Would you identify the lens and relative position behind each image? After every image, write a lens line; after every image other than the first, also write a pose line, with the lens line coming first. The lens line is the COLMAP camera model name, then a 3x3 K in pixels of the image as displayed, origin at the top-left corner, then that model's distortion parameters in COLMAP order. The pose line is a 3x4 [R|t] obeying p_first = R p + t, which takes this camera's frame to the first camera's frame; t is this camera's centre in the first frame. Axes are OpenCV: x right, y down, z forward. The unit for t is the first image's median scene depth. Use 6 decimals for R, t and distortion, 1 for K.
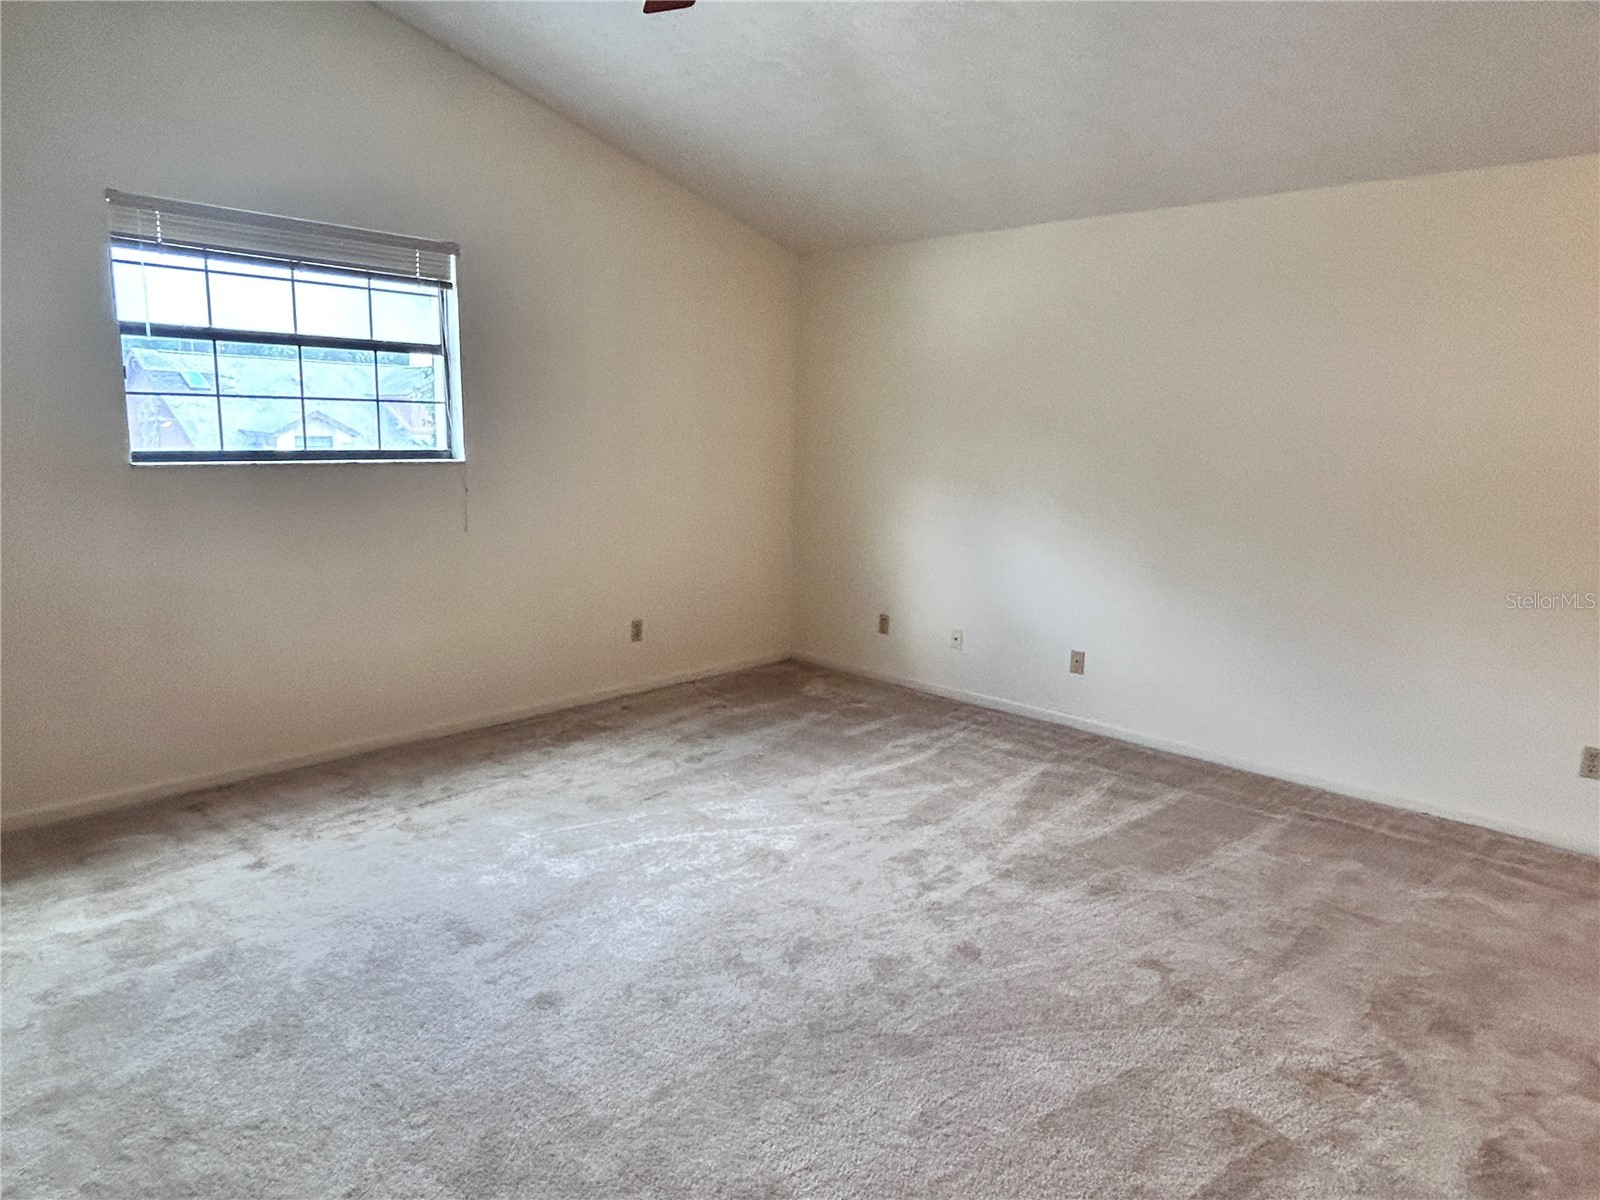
lens RADIAL K [[995.1, 0, 798.6], [0, 995.1, 605.7], [0, 0, 1]] dist [0.005433, -0.001801]
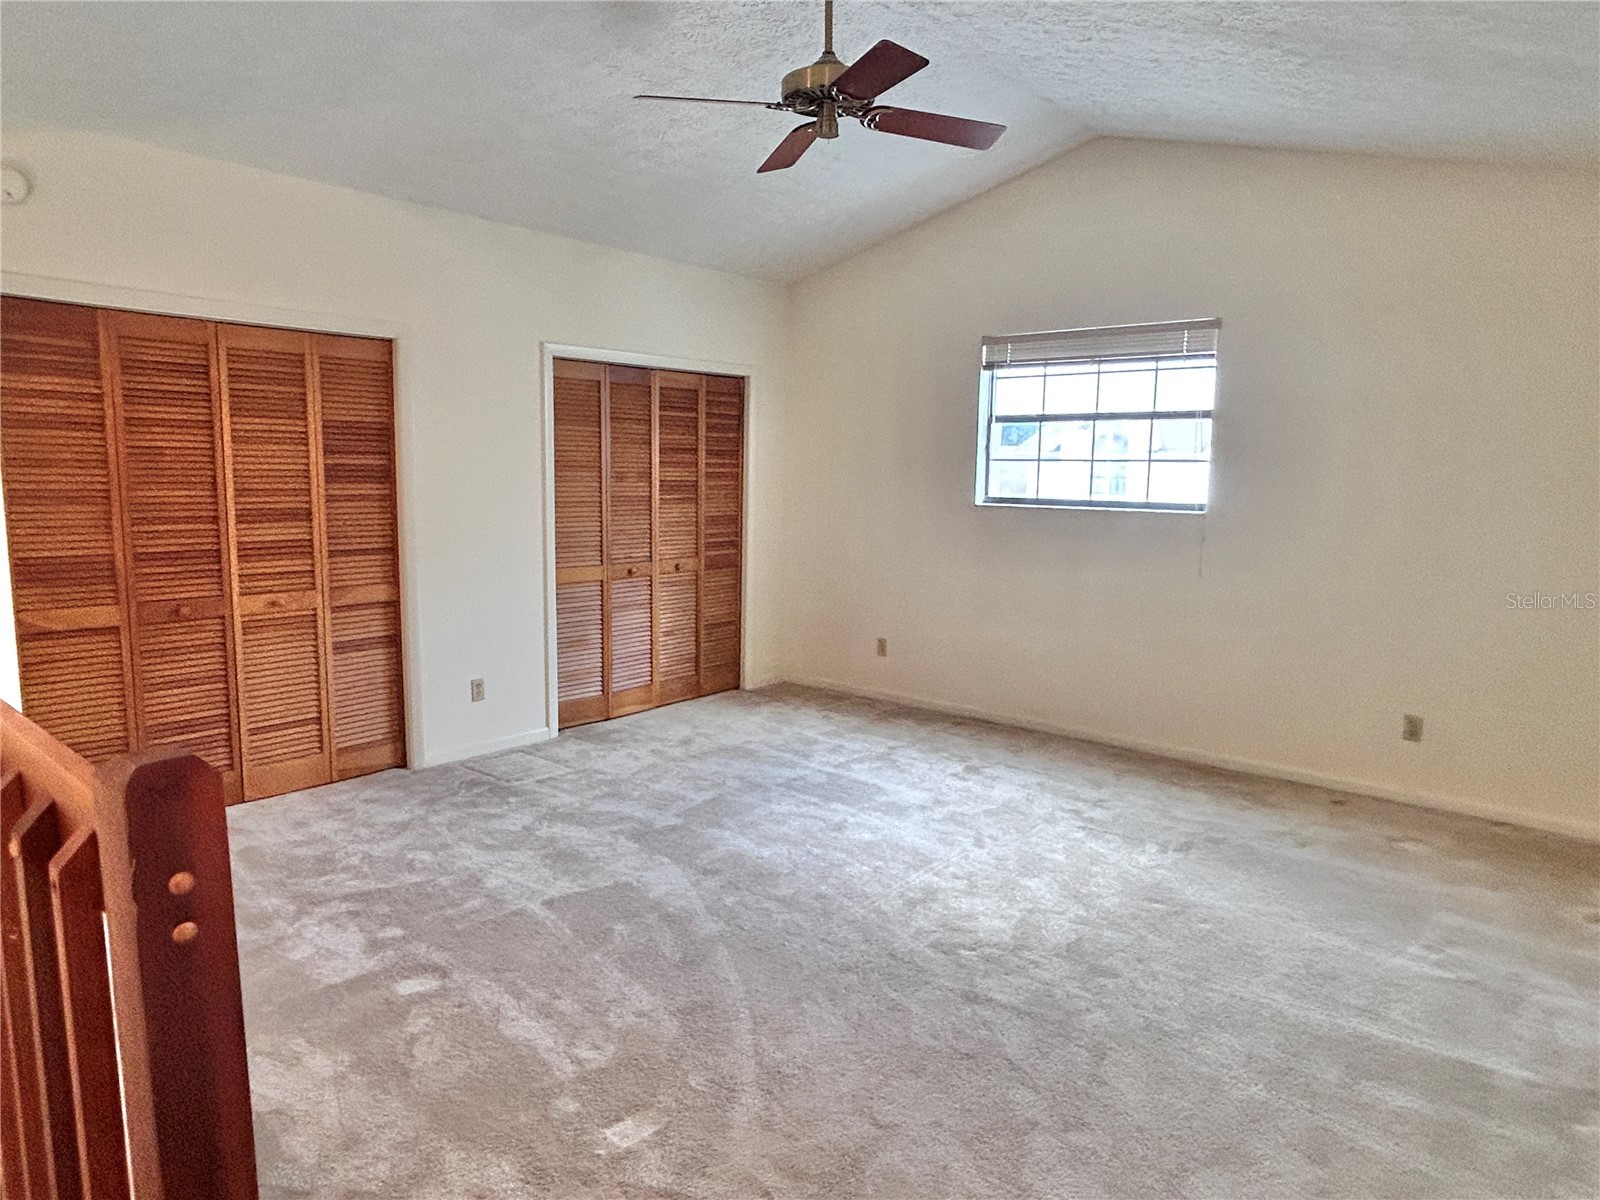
lens RADIAL K [[995.1, 0, 798.6], [0, 995.1, 605.7], [0, 0, 1]] dist [0.005433, -0.001801]
pose [[0.058913, 0.115855, -0.991517, 0.843775], [-0.197785, 0.974907, 0.102163, -0.080596], [0.978473, 0.190089, 0.080349, 0.568601]]
